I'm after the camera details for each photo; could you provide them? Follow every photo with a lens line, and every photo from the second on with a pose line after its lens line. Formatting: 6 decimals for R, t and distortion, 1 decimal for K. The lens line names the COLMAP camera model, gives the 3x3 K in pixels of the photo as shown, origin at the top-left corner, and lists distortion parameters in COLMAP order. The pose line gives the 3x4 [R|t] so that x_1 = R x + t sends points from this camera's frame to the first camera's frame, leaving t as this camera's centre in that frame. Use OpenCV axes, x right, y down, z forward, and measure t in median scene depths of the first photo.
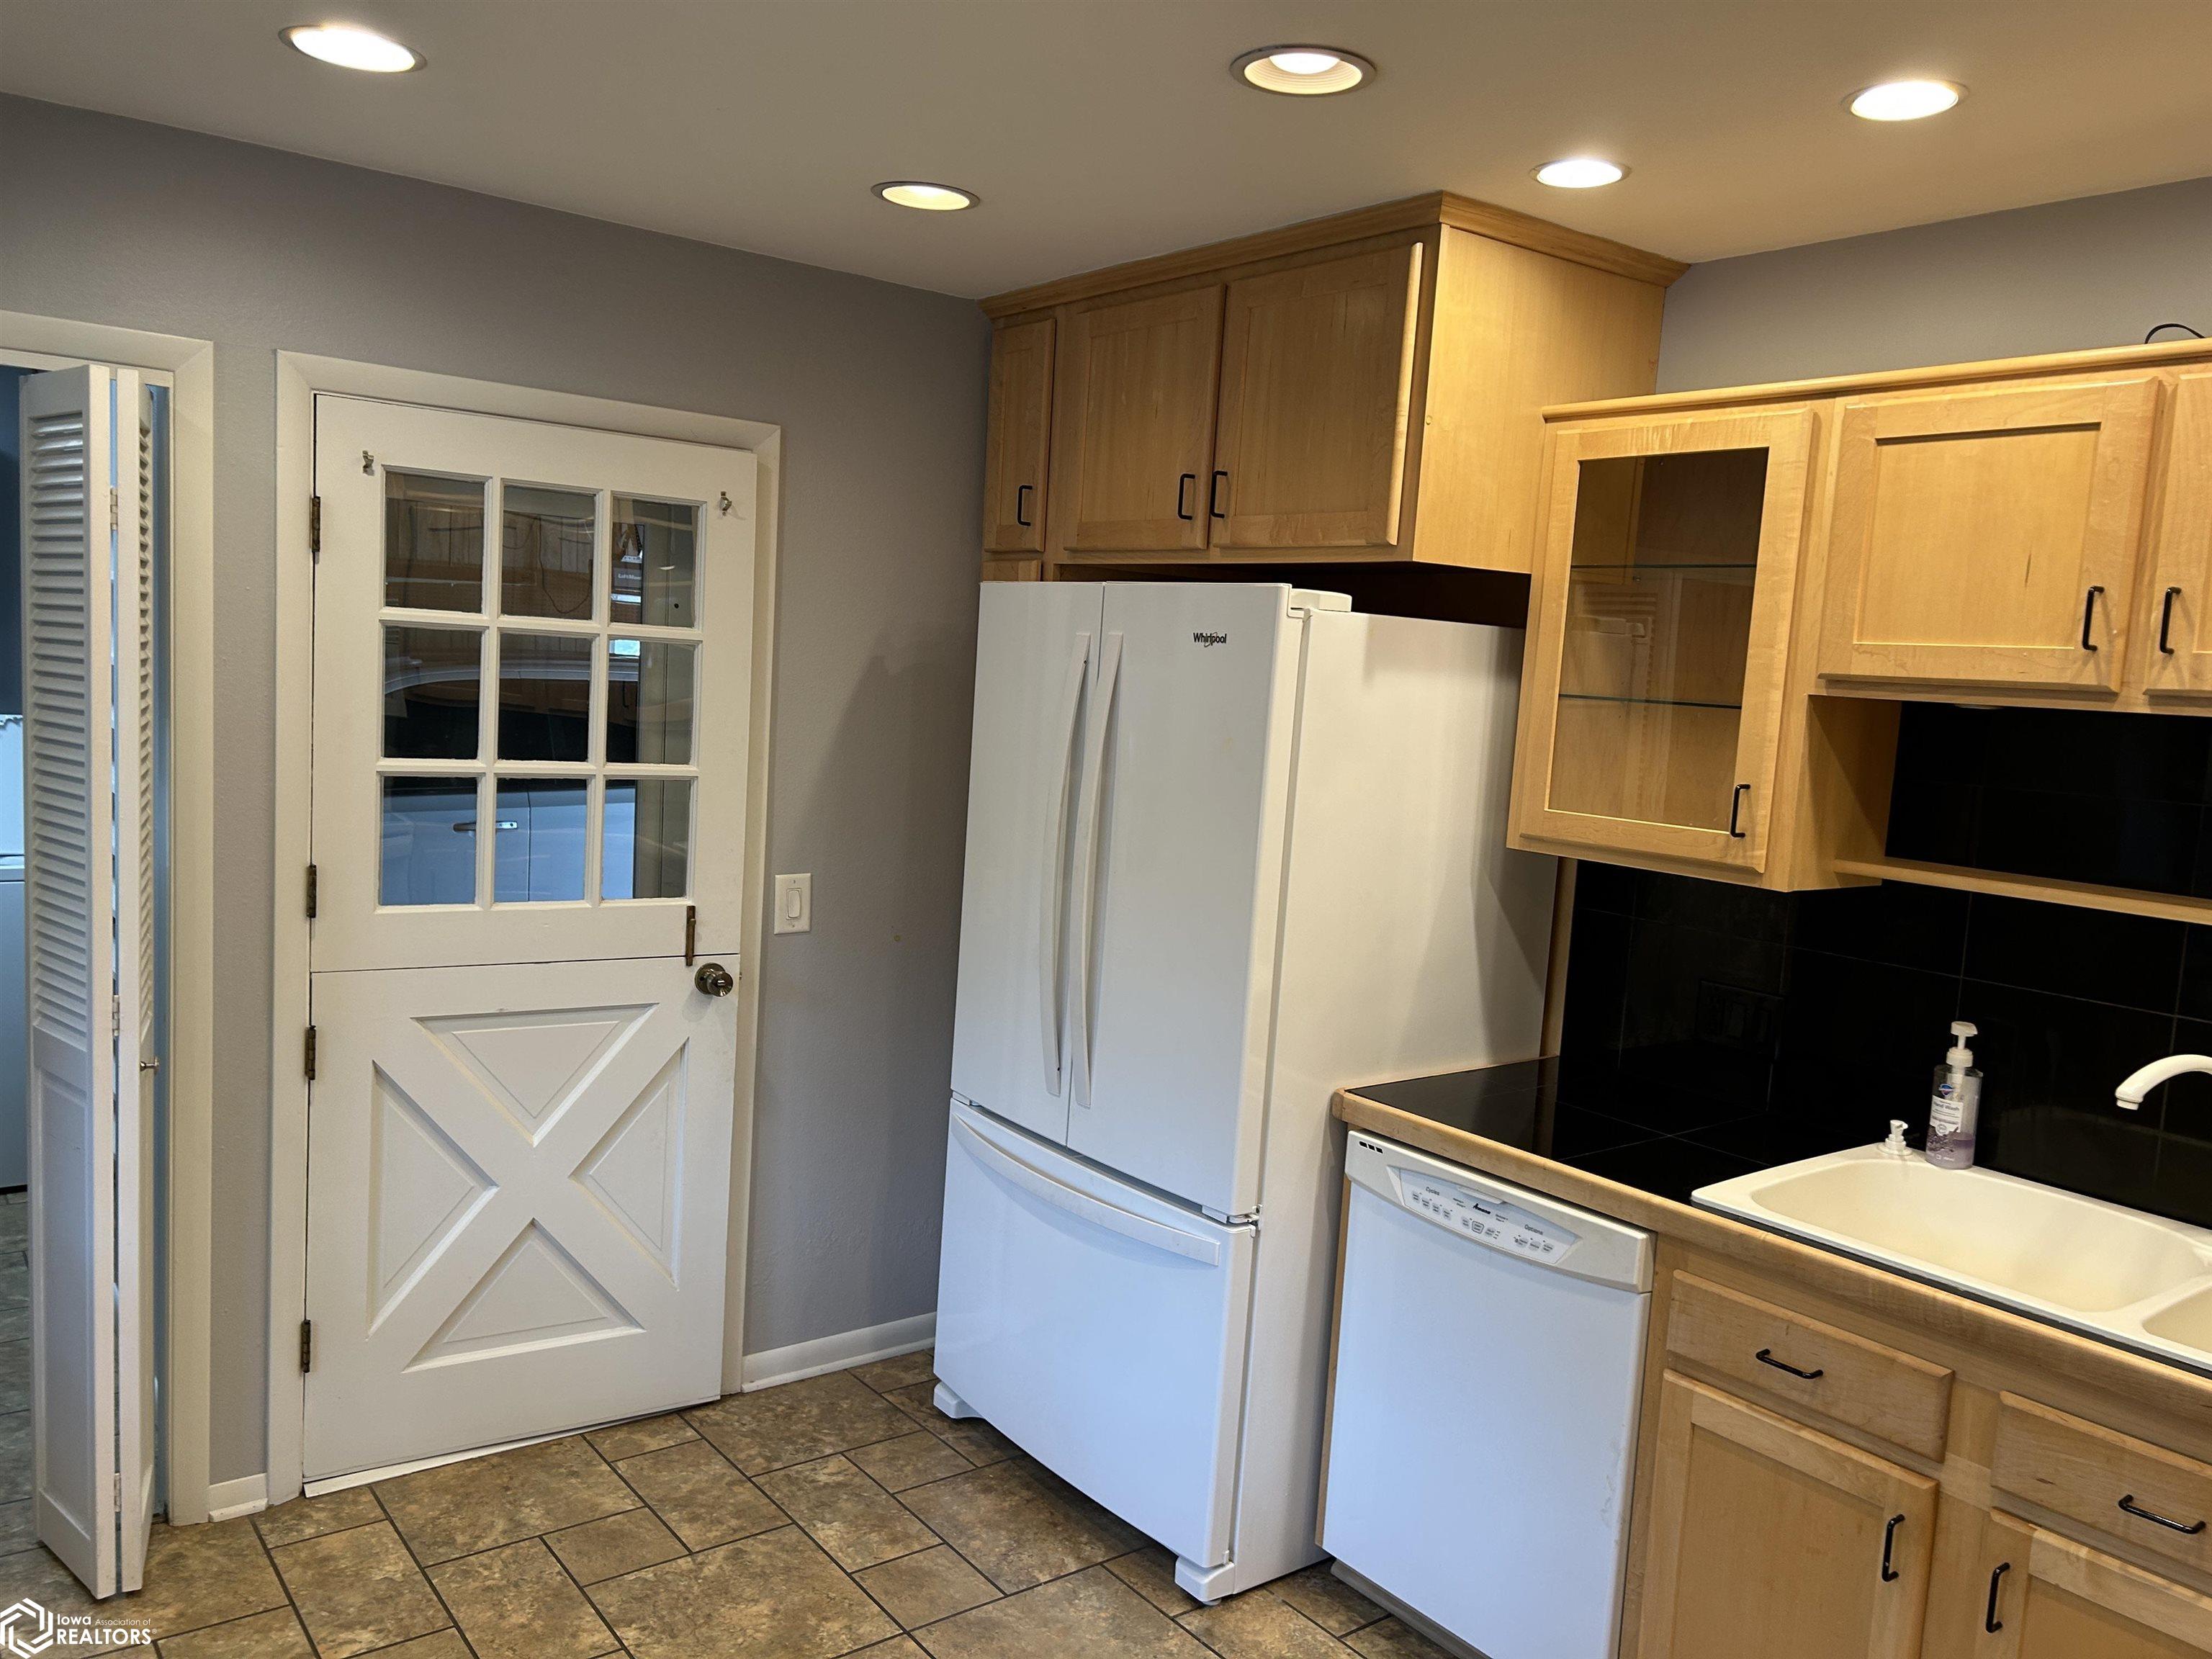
lens RADIAL K [[1659.3, 0, 1110.9], [0, 1659.3, 846.4], [0, 0, 1]] dist [0.058176, -0.071546]
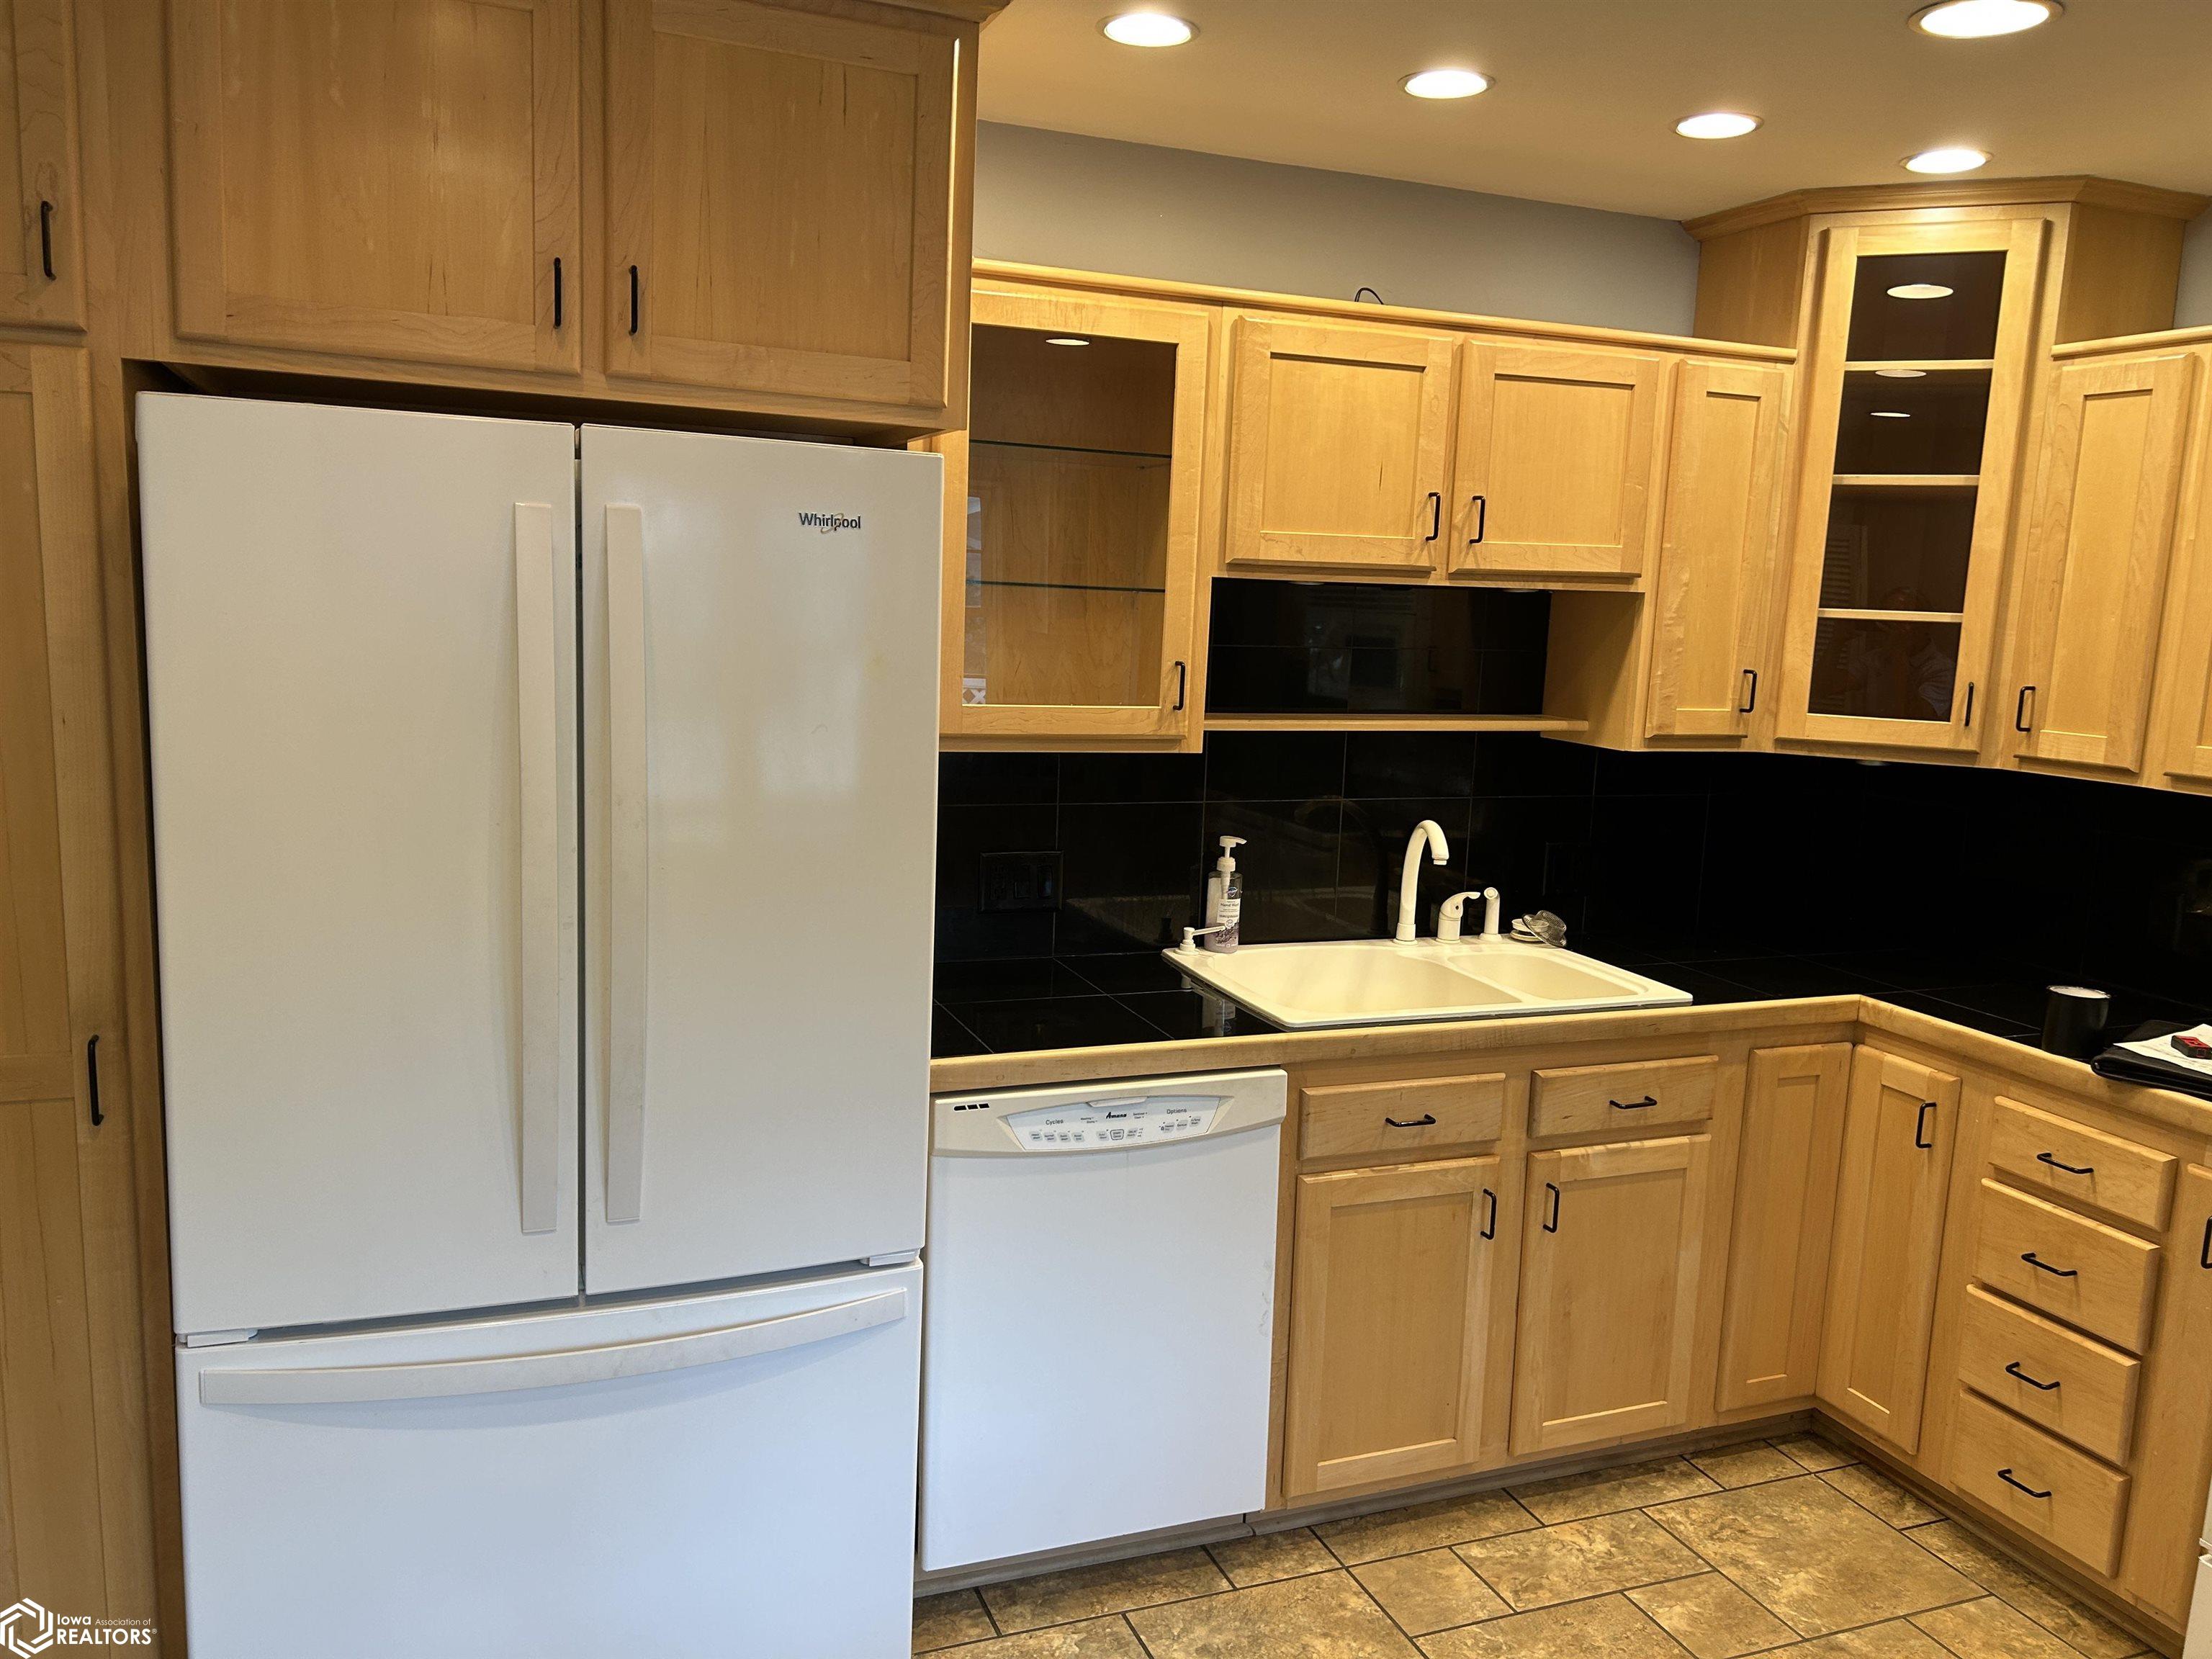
lens RADIAL K [[1659.3, 0, 1109.3], [0, 1659.3, 848.2], [0, 0, 1]] dist [0.058176, -0.071546]
pose [[0.276671, -0.193524, 0.941277, -0.576964], [0.084680, 0.980611, 0.176721, -0.094947], [-0.957226, 0.030814, 0.287694, 0.620634]]
